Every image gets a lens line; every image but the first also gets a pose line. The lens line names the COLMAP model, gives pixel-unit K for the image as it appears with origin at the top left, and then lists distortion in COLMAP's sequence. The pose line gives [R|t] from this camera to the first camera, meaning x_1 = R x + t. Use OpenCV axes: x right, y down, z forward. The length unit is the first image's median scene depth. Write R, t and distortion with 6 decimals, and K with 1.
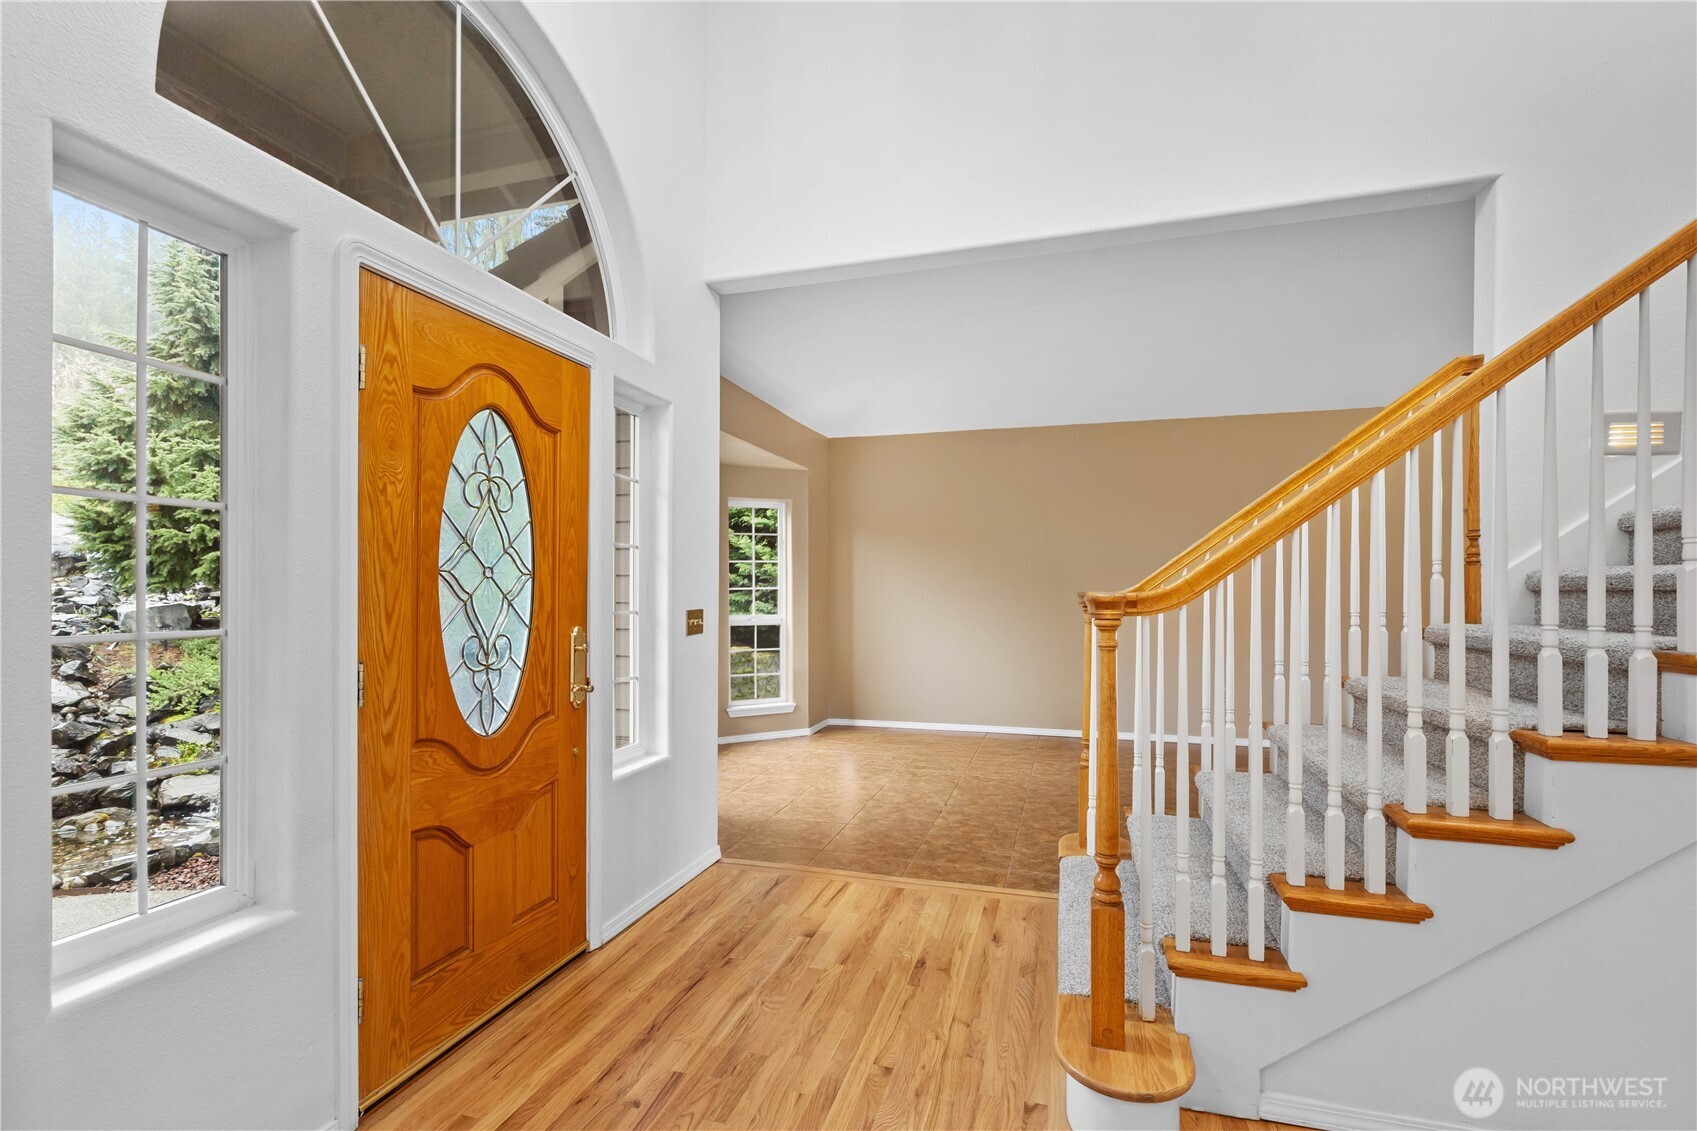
lens RADIAL K [[779.5, 0, 845.6], [0, 779.5, 578.7], [0, 0, 1]] dist [0.003783, -0.000151]
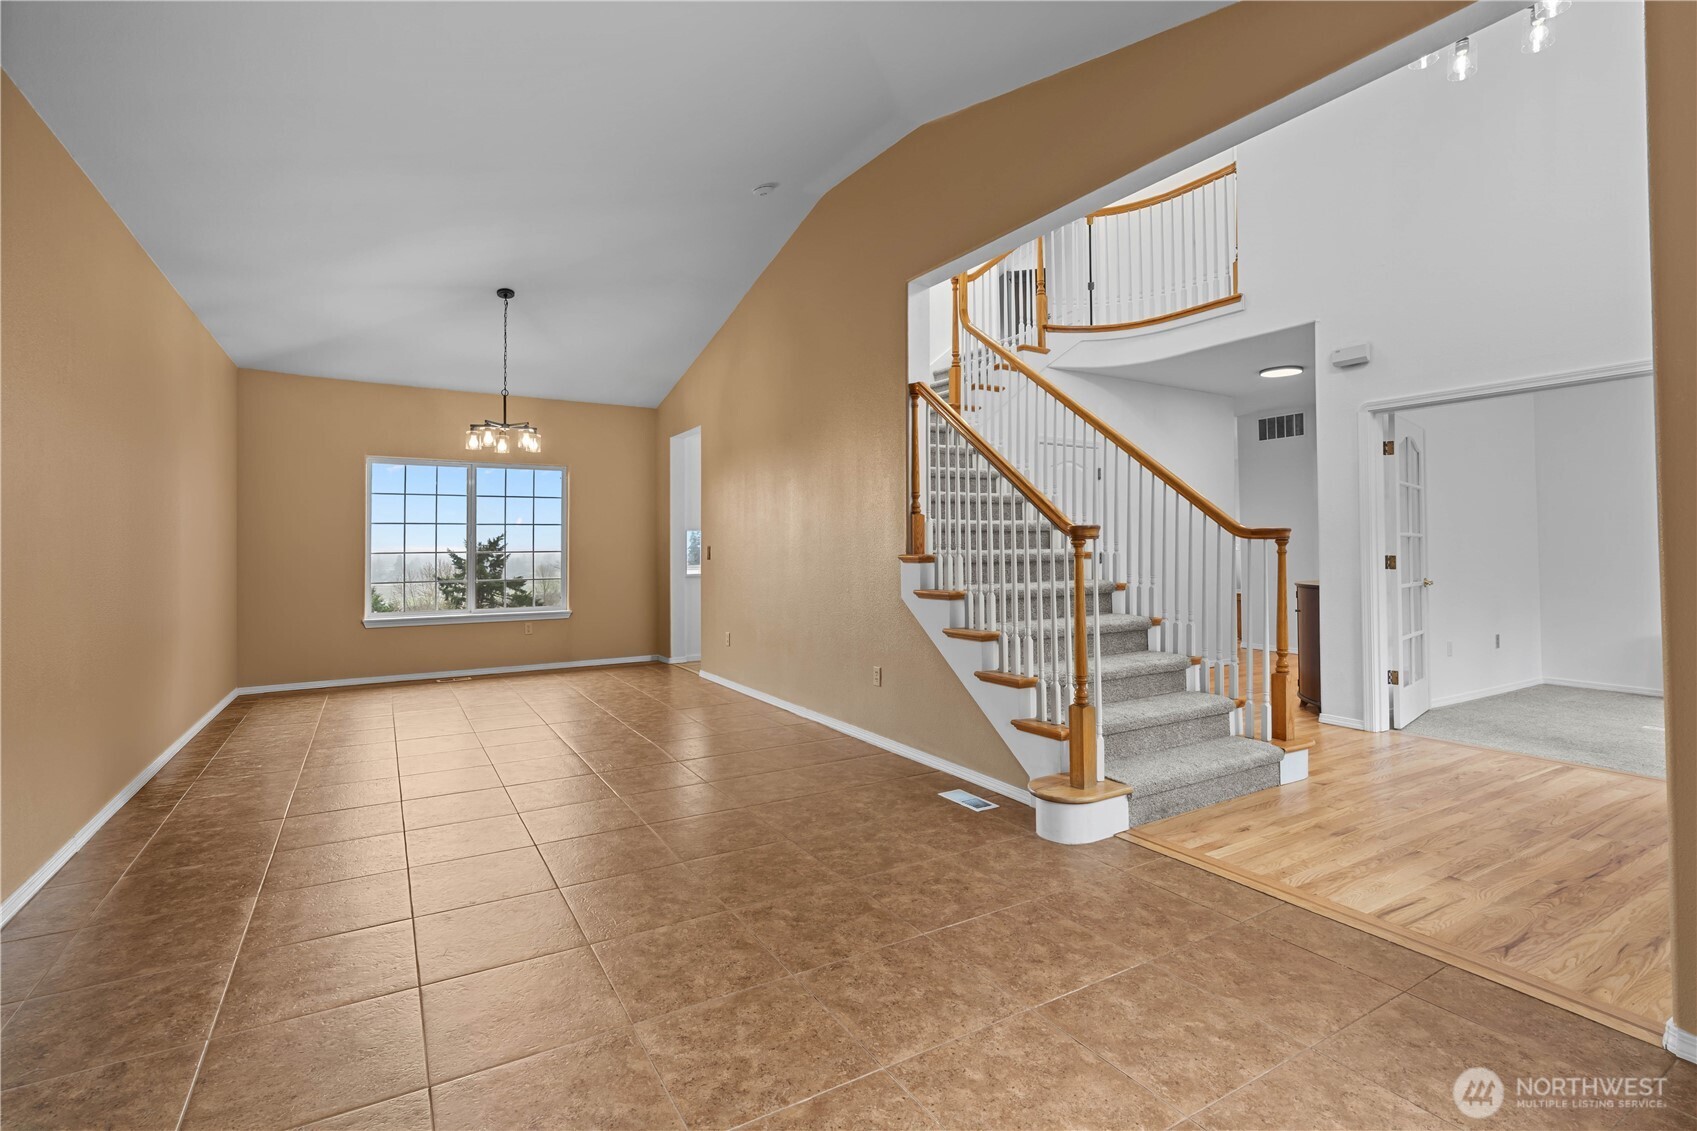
lens RADIAL K [[779.5, 0, 842.8], [0, 779.5, 554.8], [0, 0, 1]] dist [0.003783, -0.000151]
pose [[-0.730575, -0.001330, 0.682831, -0.110909], [-0.004834, 0.999983, -0.003224, 0.049841], [-0.682816, -0.005657, -0.730569, 1.600209]]
